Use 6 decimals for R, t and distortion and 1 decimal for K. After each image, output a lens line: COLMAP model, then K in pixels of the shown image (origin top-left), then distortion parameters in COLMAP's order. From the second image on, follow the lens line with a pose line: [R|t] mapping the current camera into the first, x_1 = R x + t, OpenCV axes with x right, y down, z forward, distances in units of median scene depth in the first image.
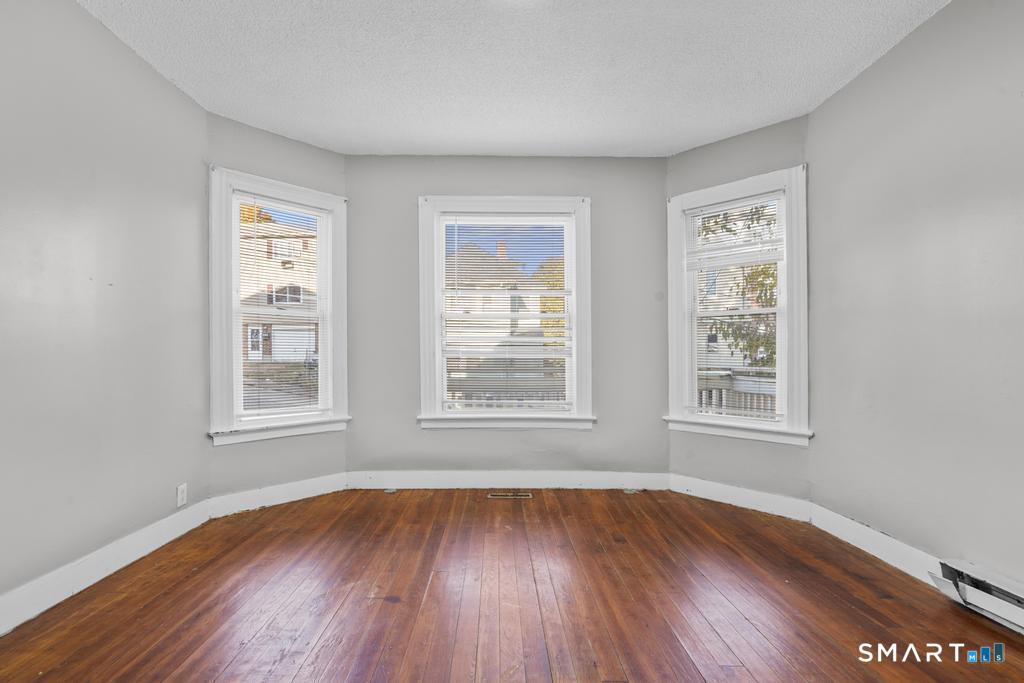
lens RADIAL K [[464.5, 0, 508.0], [0, 464.5, 344.6], [0, 0, 1]] dist [-0.017004, 0.005837]
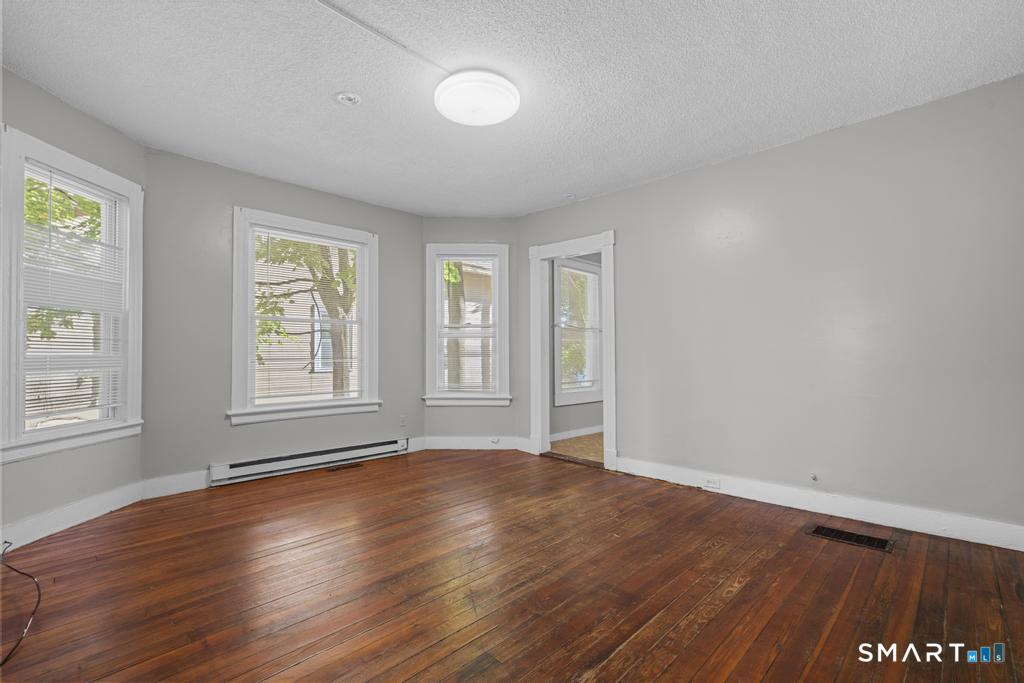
lens RADIAL K [[473.1, 0, 512.0], [0, 473.1, 341.5], [0, 0, 1]] dist [-0.001597, 0.000301]
pose [[0.696190, 0.022999, 0.717489, -0.524359], [-0.002556, 0.999560, -0.029561, 0.025272], [-0.717853, 0.018746, 0.695942, -0.212454]]
